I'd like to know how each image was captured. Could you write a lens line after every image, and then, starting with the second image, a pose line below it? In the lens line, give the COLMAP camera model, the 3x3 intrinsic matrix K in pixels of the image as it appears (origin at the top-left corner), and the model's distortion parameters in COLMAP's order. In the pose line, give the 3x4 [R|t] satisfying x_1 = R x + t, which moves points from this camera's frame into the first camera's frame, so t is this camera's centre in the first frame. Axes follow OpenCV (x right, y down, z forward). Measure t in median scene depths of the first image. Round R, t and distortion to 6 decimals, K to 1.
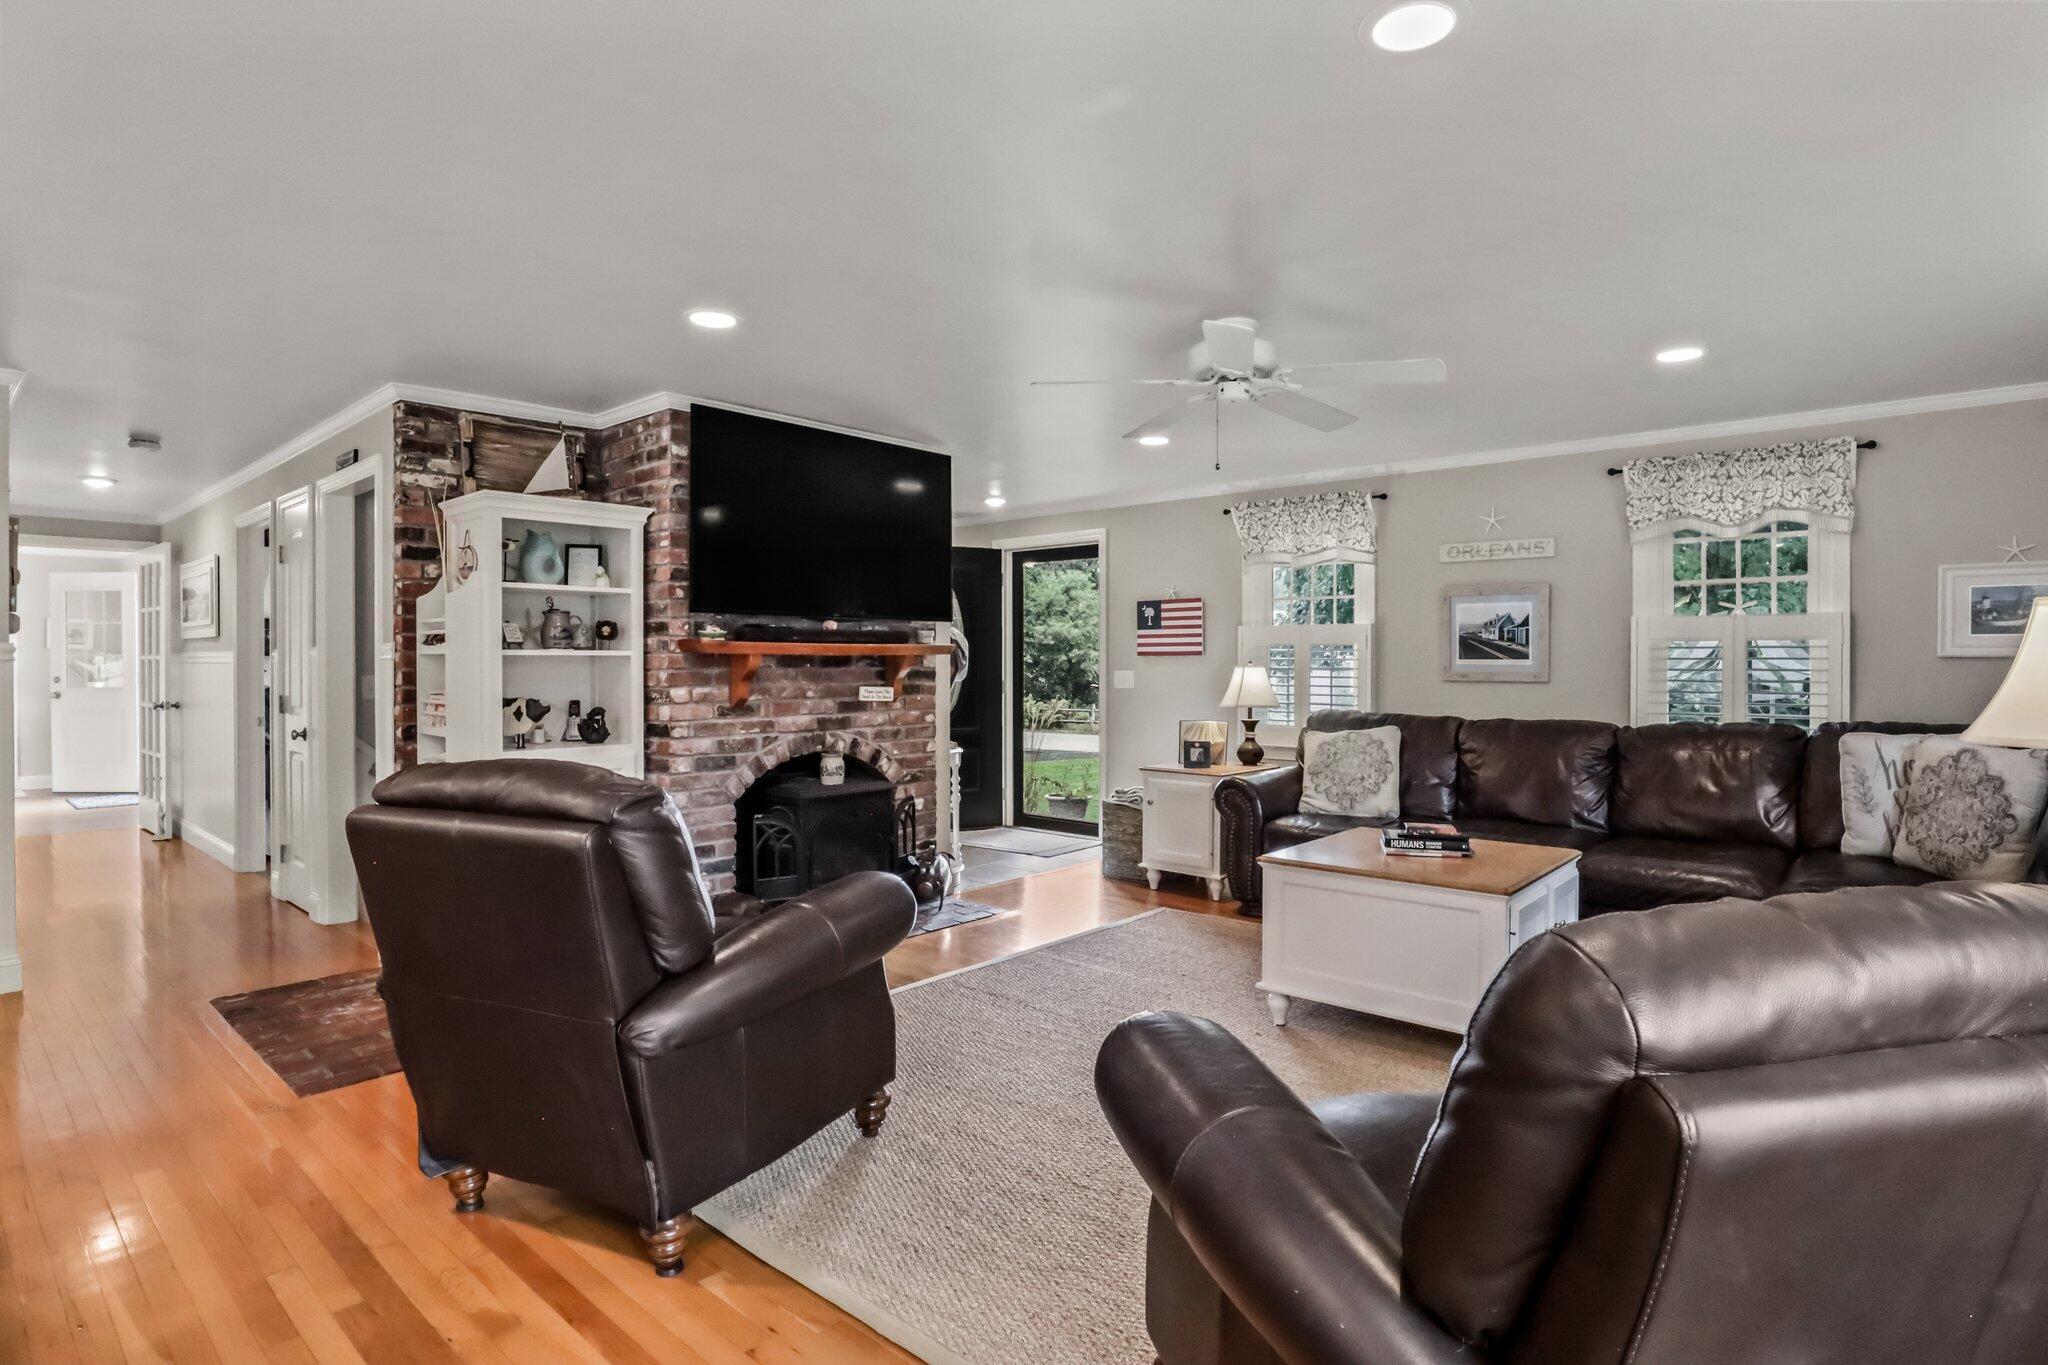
lens RADIAL K [[1045.2, 0, 1034.7], [0, 1045.2, 677.6], [0, 0, 1]] dist [-0.024637, 0.000496]
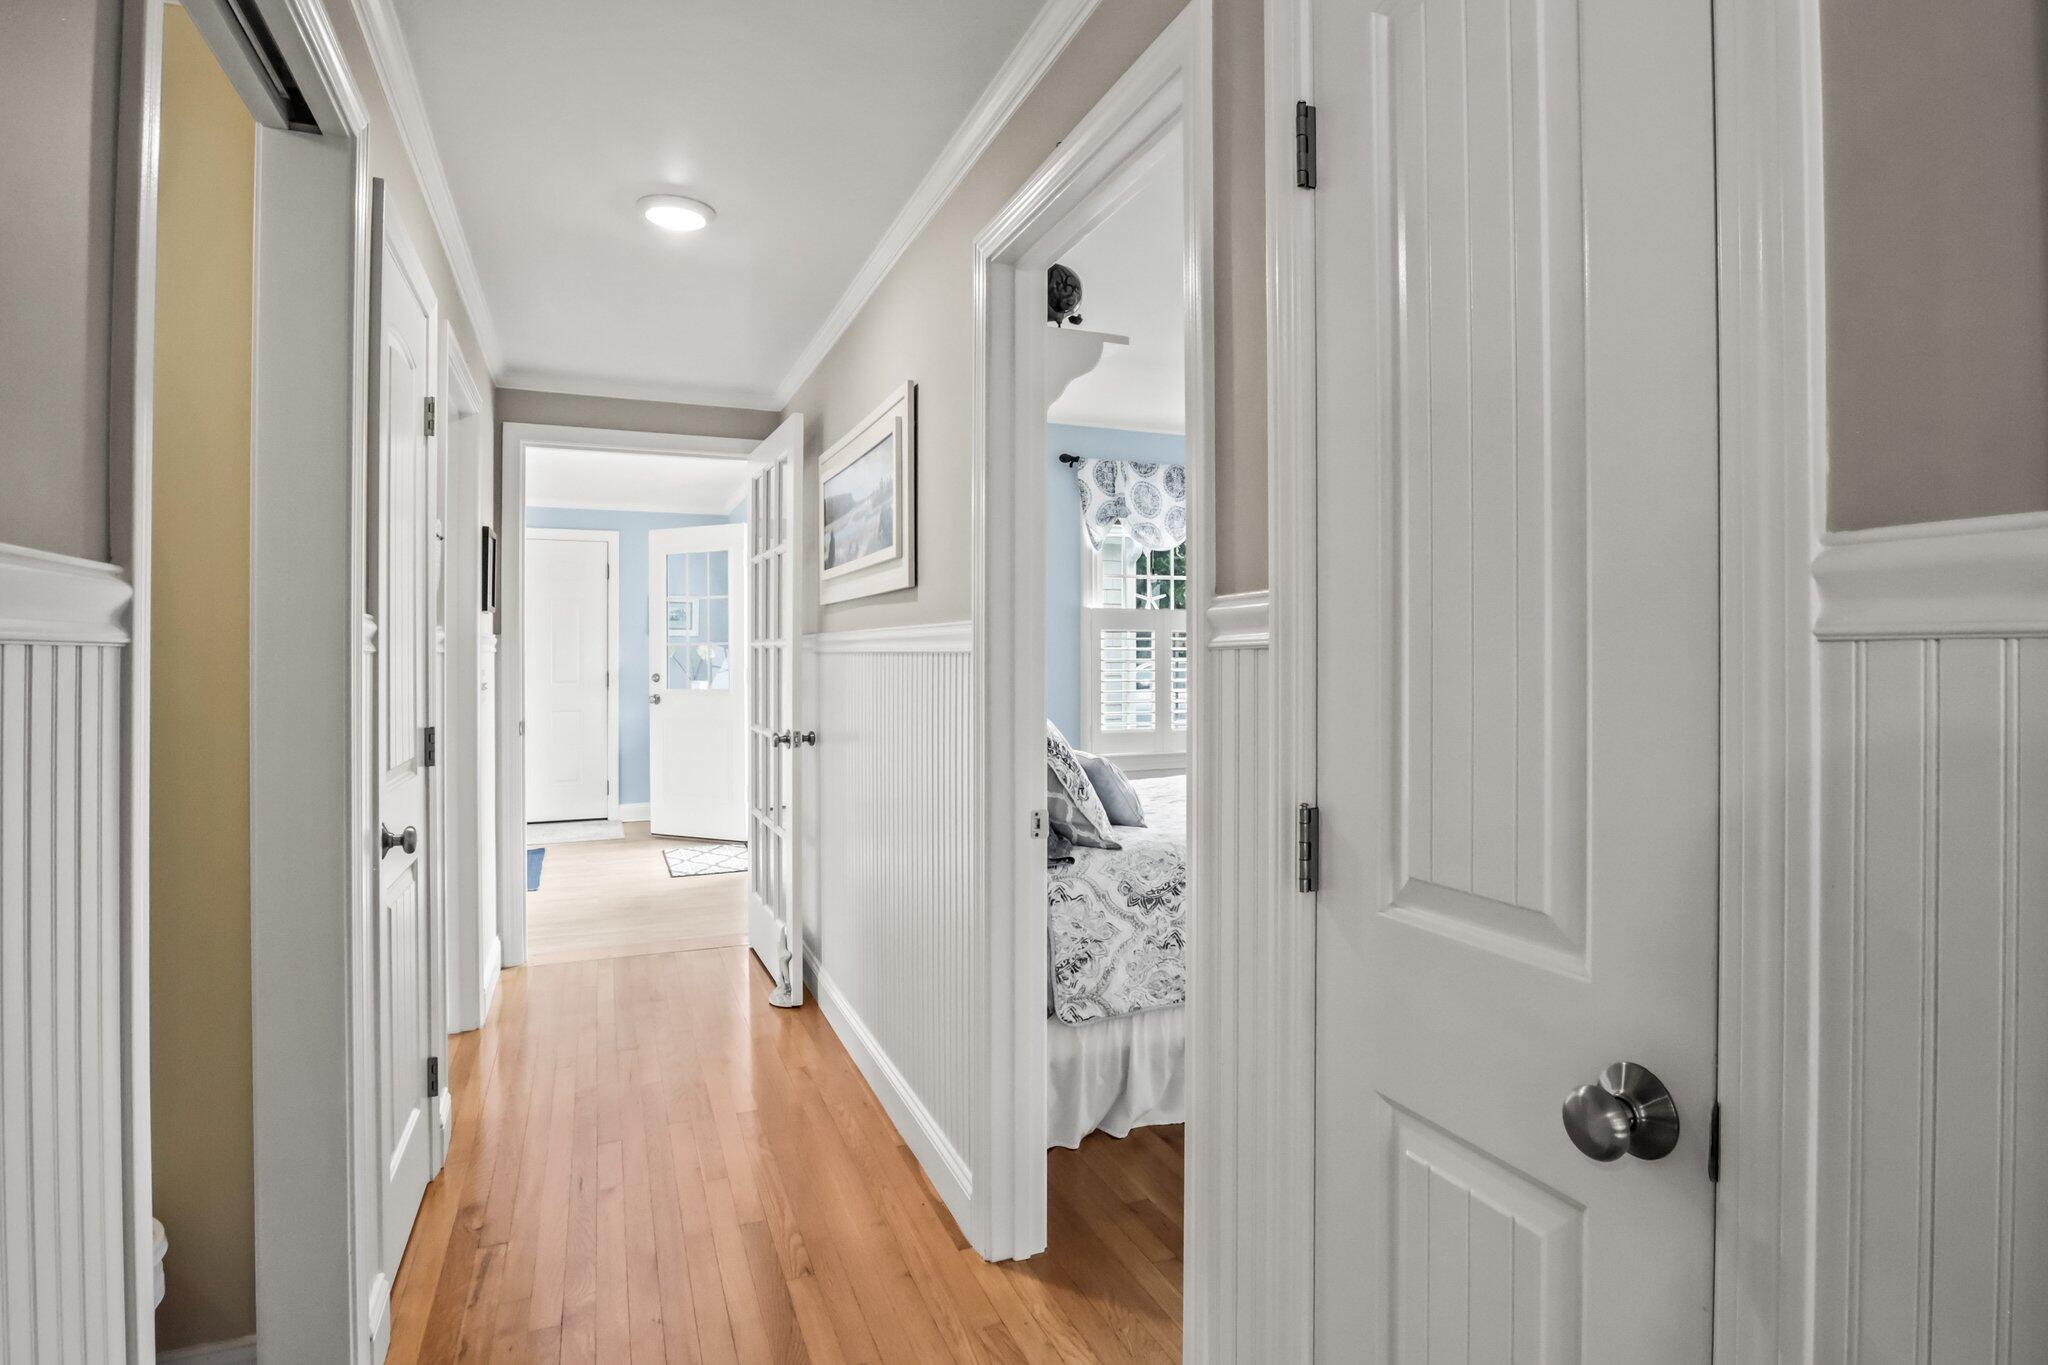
lens RADIAL K [[1035.0, 0, 1024.1], [0, 1035.0, 650.8], [0, 0, 1]] dist [-0.085205, 0.000152]
pose [[0.899788, -0.004371, -0.436306, -0.518316], [-0.002600, 0.999878, -0.015381, -0.008213], [0.436320, 0.014974, 0.899667, 0.588556]]
